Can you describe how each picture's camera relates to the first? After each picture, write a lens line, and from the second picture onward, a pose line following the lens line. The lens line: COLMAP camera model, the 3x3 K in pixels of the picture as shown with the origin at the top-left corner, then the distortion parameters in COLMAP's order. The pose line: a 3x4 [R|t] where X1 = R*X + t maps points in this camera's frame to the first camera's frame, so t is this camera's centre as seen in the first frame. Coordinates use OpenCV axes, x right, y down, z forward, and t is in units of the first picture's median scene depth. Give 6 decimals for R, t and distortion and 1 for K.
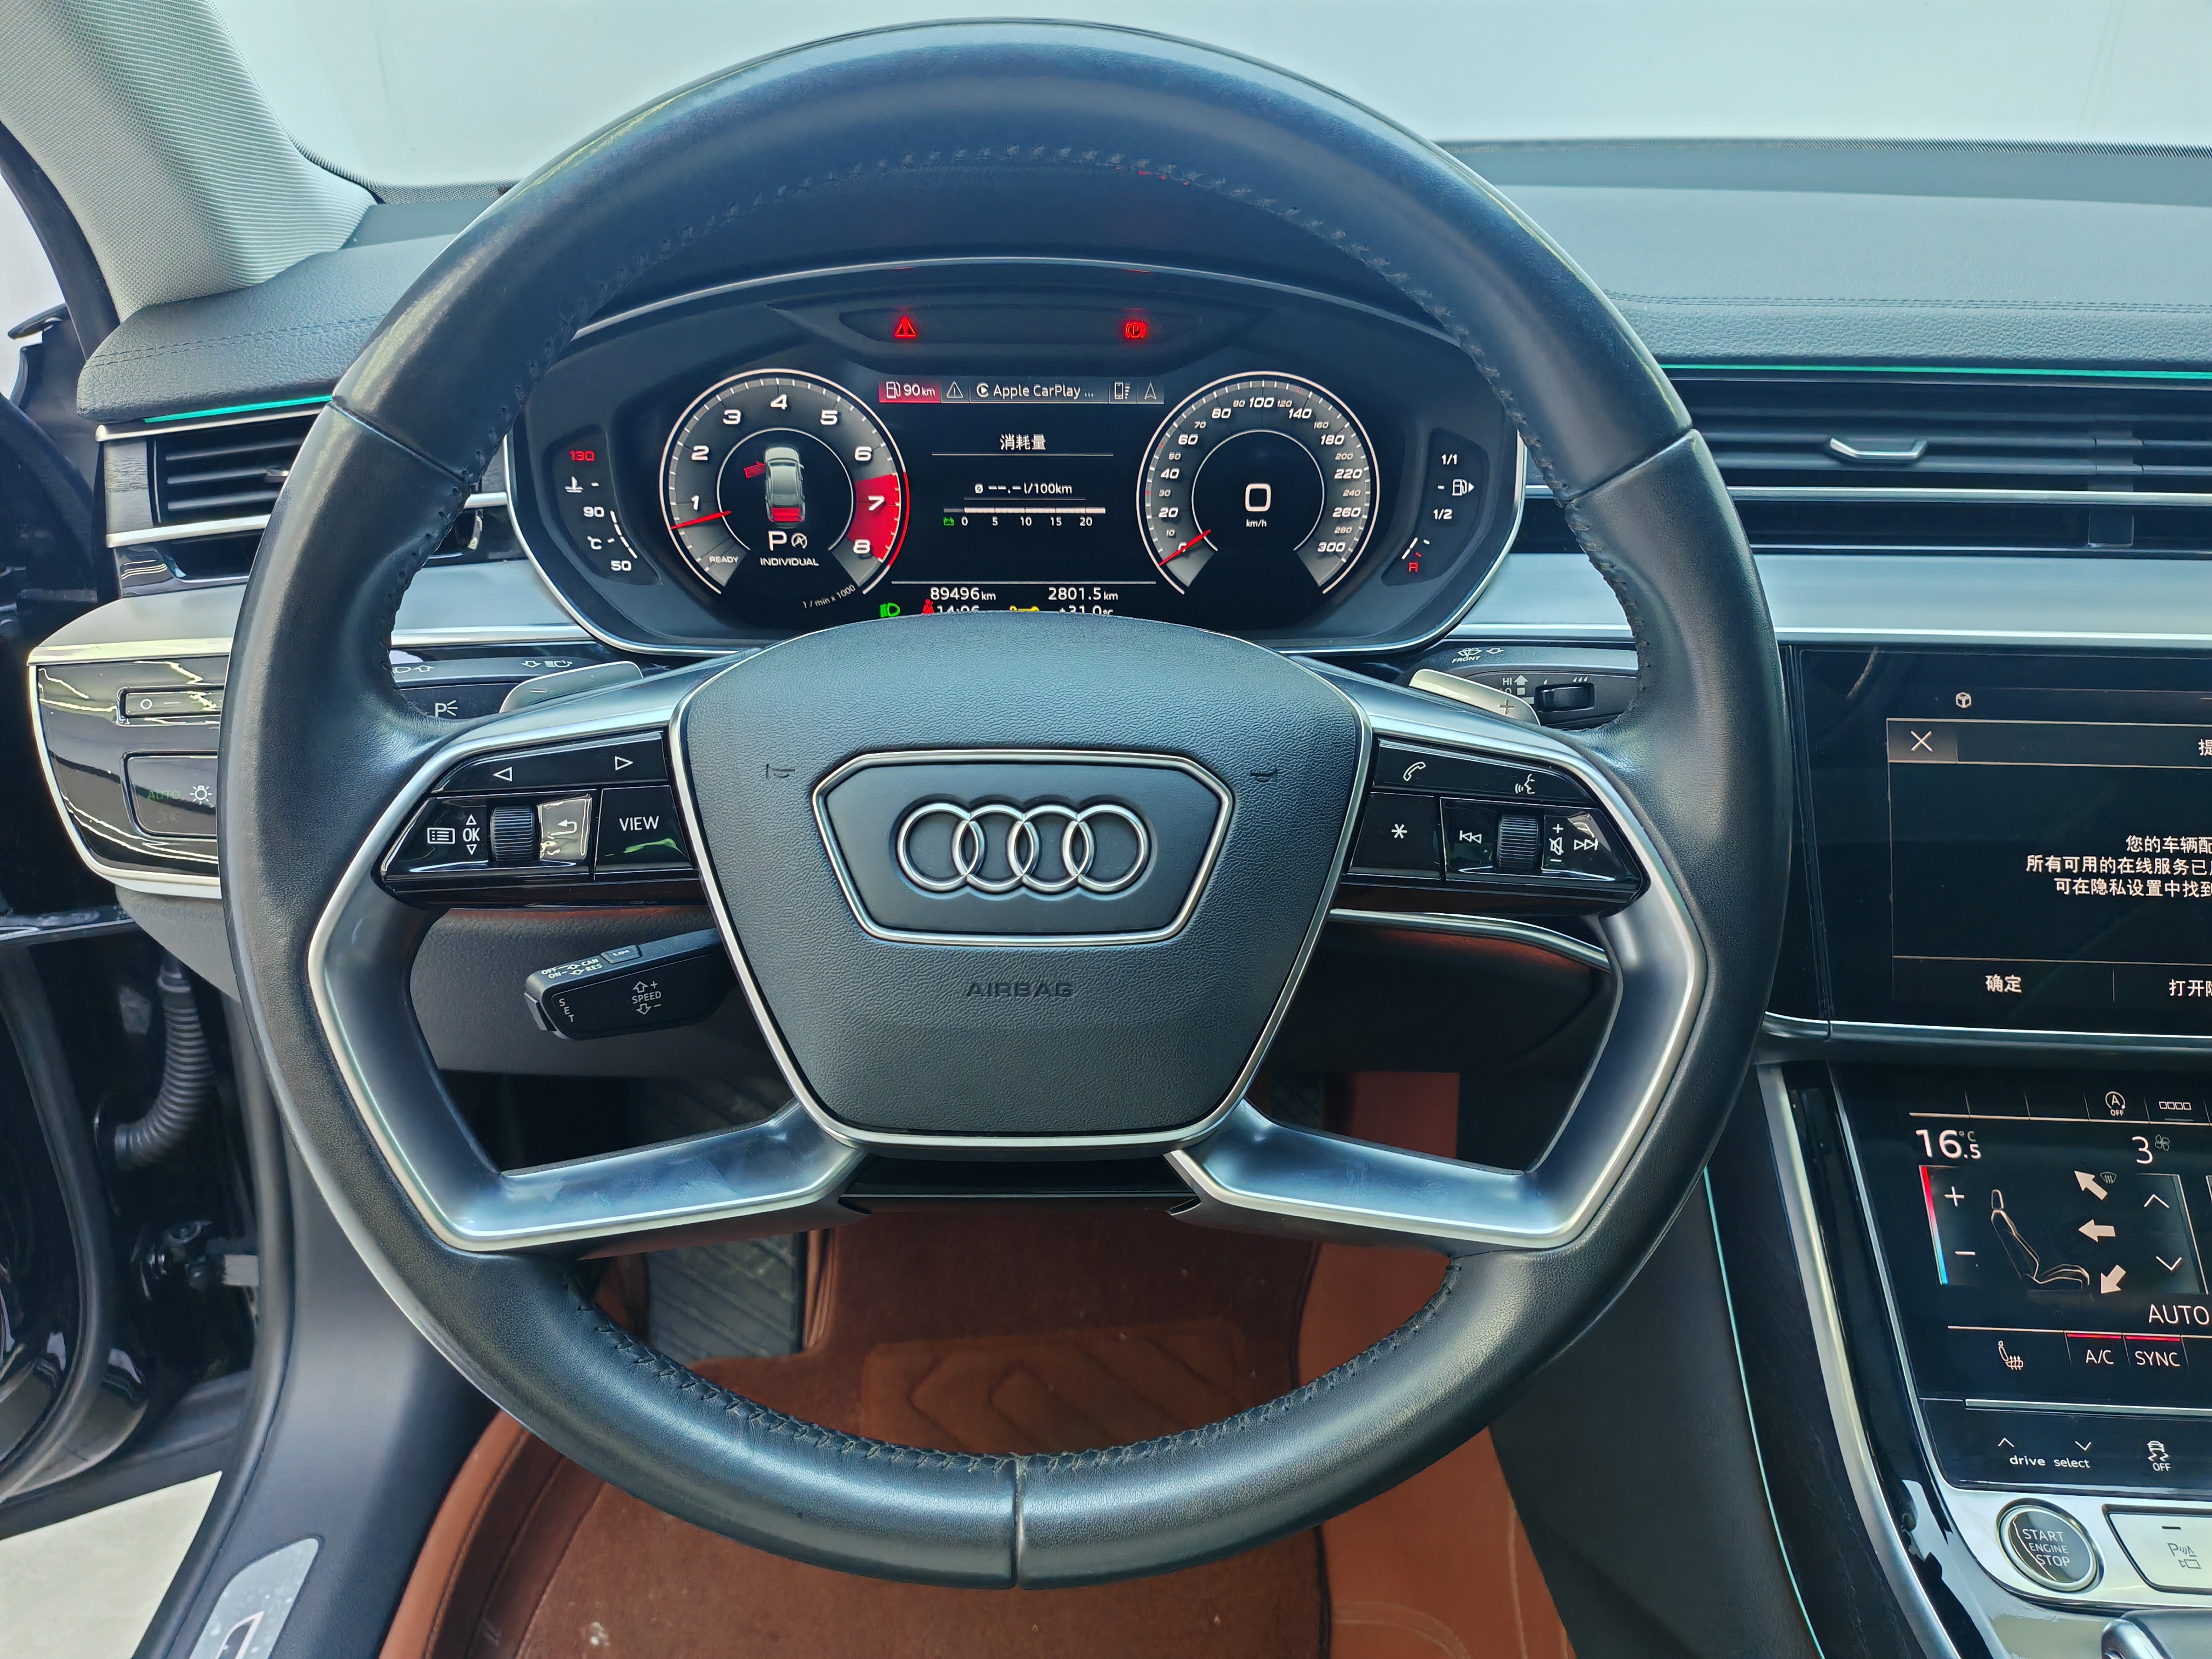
lens RADIAL K [[1620.1, 0, 1093.8], [0, 1620.1, 835.2], [0, 0, 1]] dist [0.055881, -0.053936]
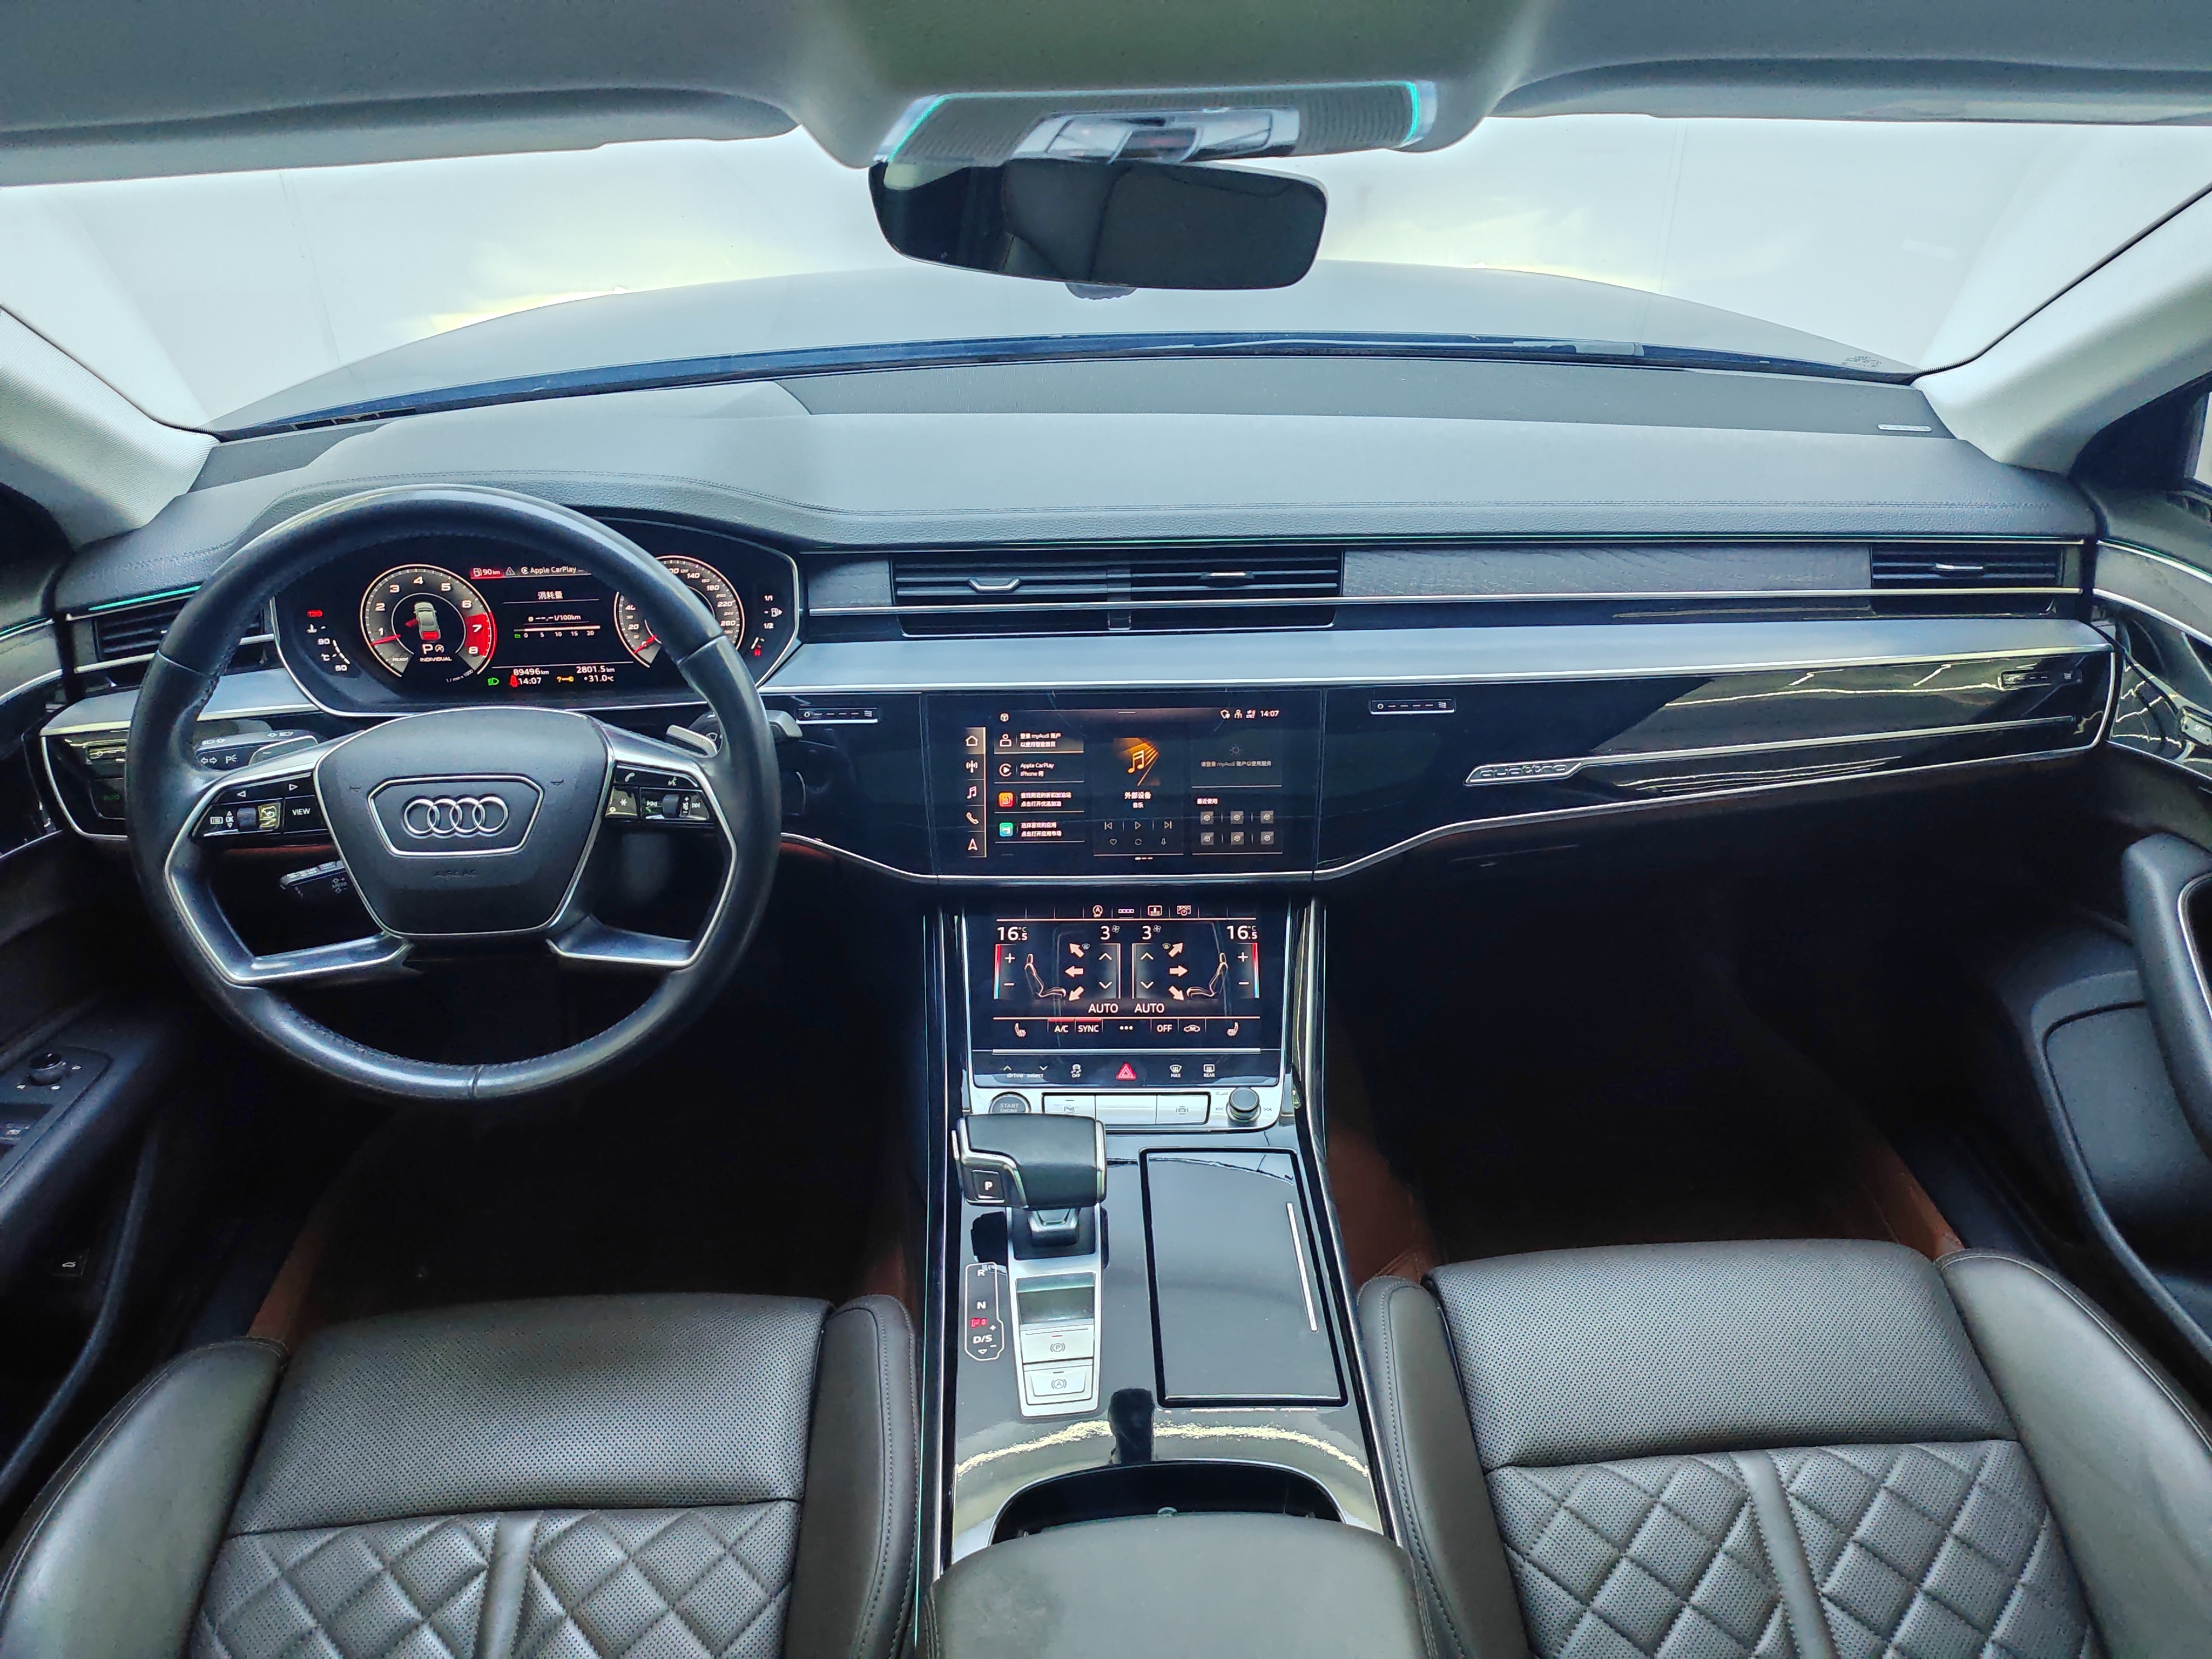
lens RADIAL K [[1755.8, 0, 1188.2], [0, 1755.8, 822.6], [0, 0, 1]] dist [0.066141, -0.041384]
pose [[0.999314, -0.036978, -0.002066, 0.755624], [0.037036, 0.997823, 0.054575, -0.062294], [0.000044, -0.054614, 0.998508, -1.192550]]
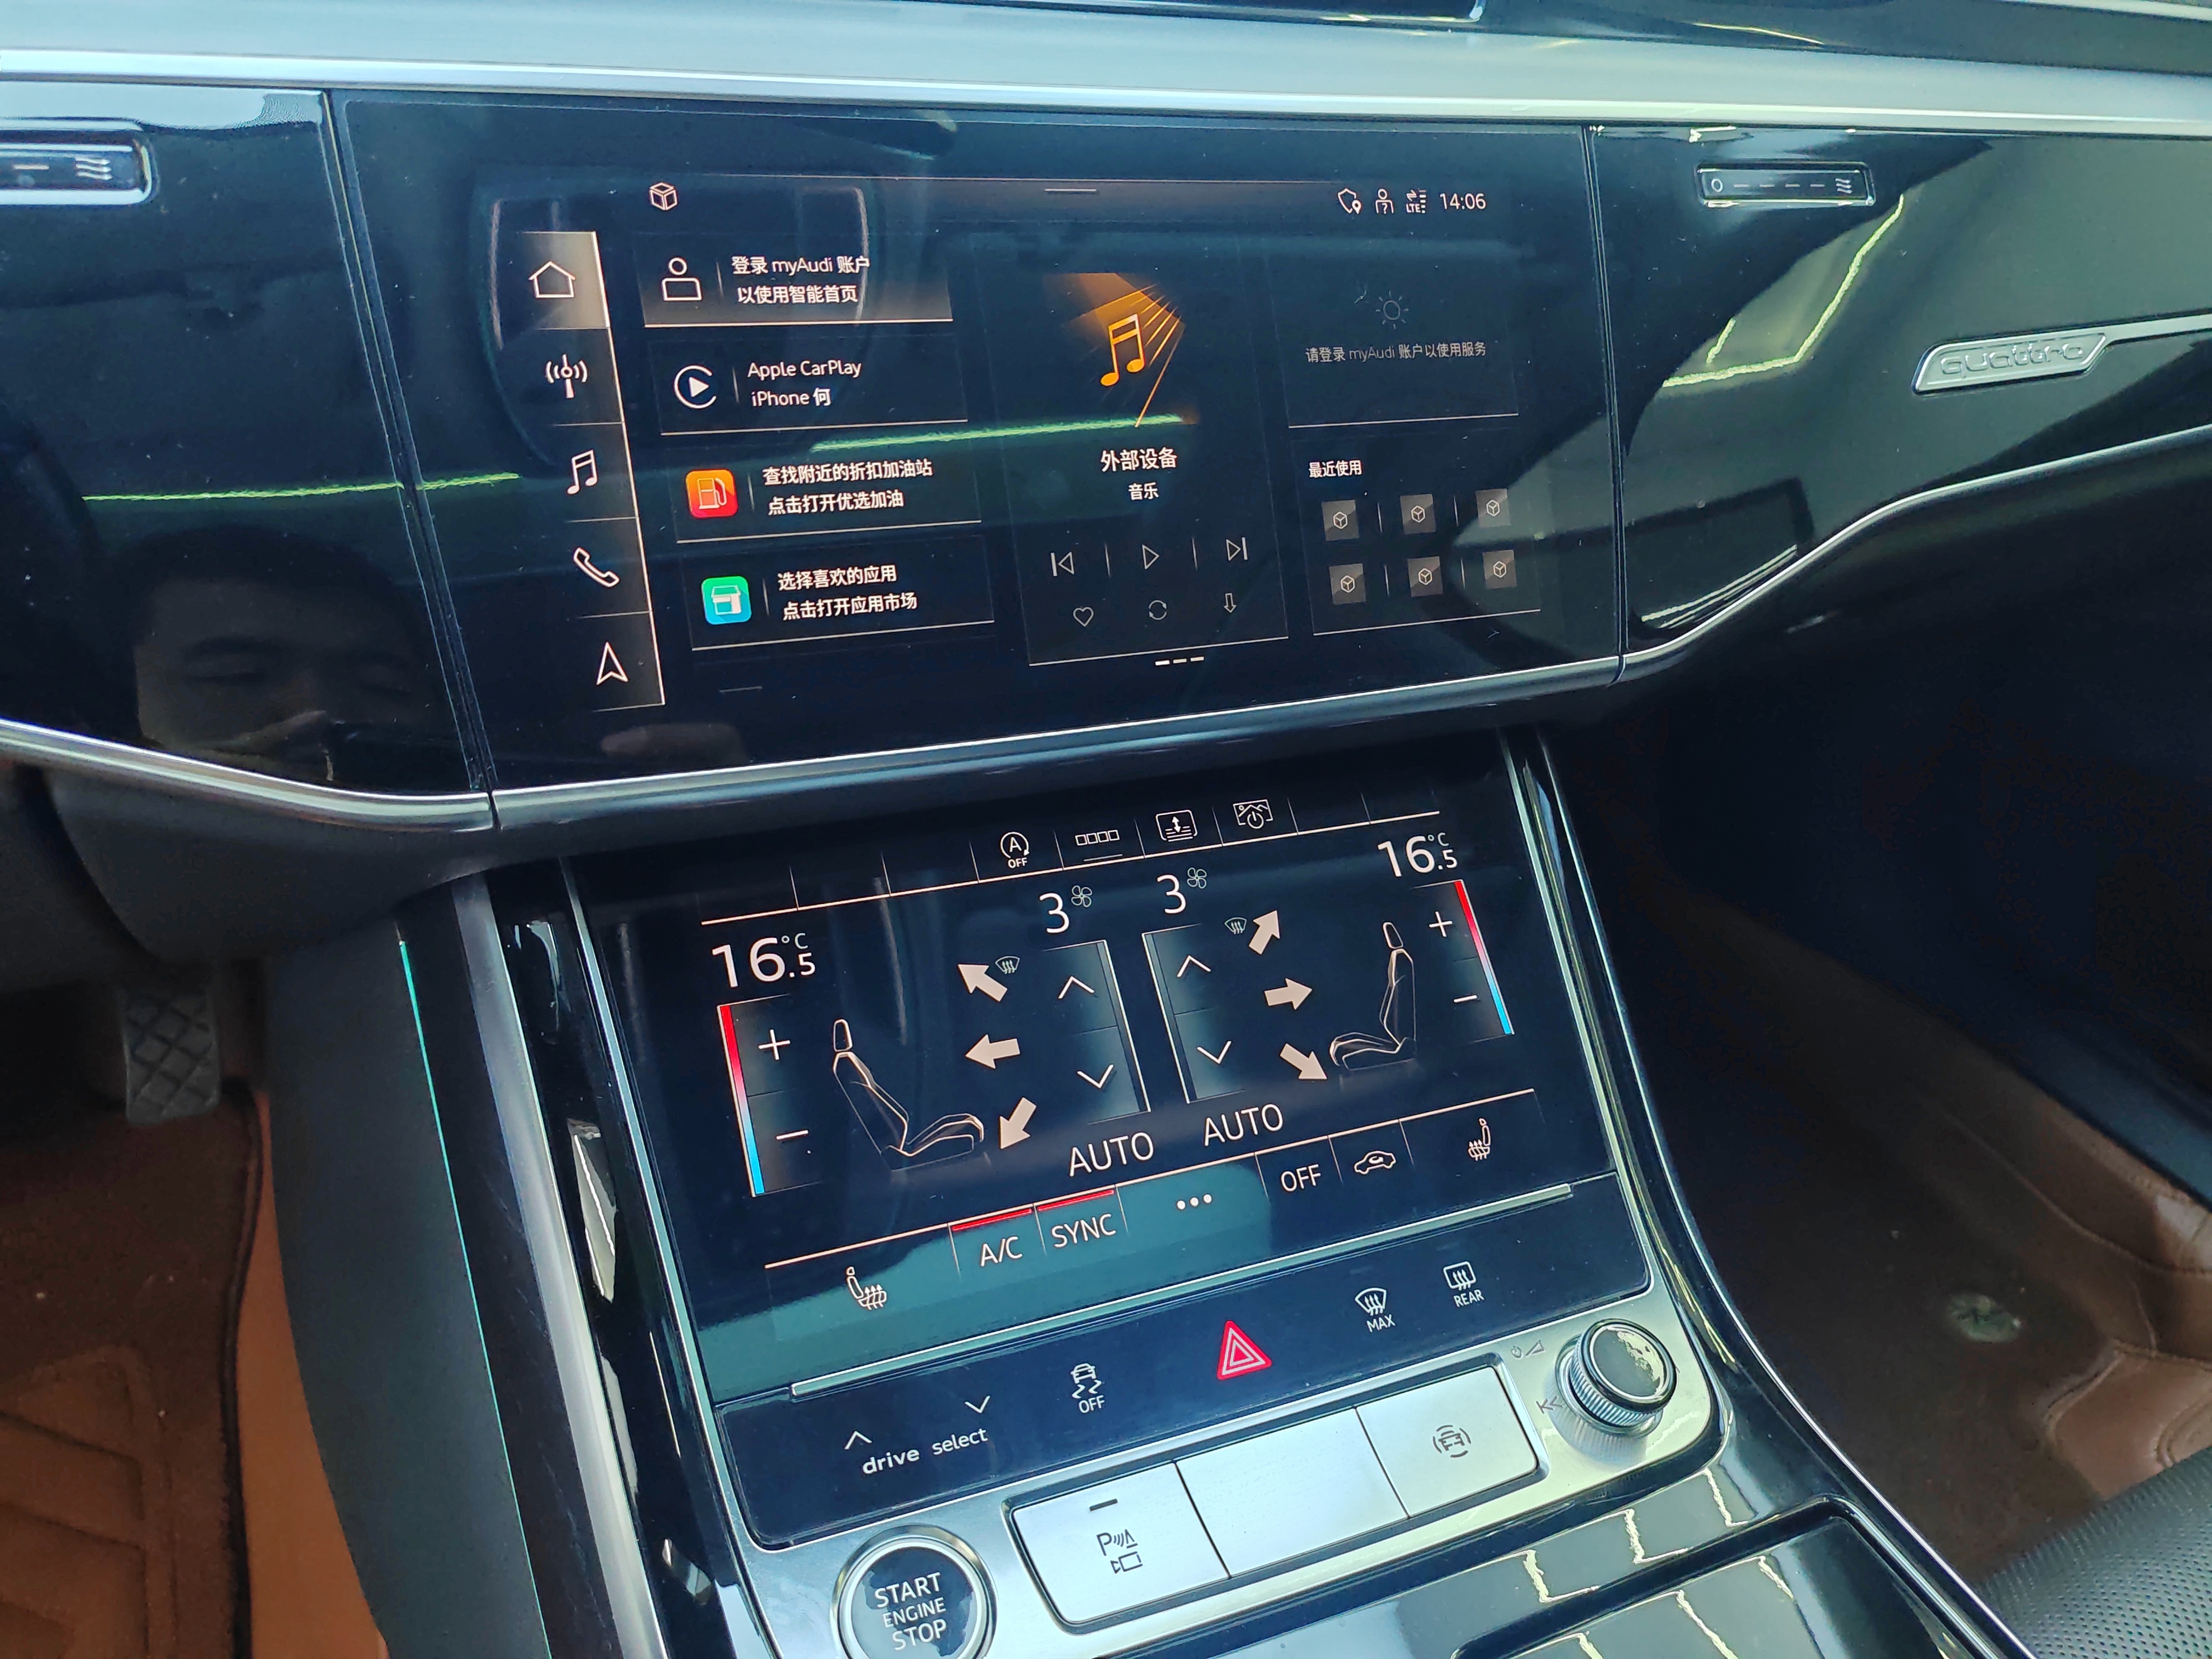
lens RADIAL K [[1620.1, 0, 1086.7], [0, 1620.1, 825.6], [0, 0, 1]] dist [0.055881, -0.053936]
pose [[0.912086, -0.160056, 0.377467, 0.413523], [0.119492, 0.984458, 0.128704, 0.076022], [-0.392200, -0.072285, 0.917036, 0.406082]]
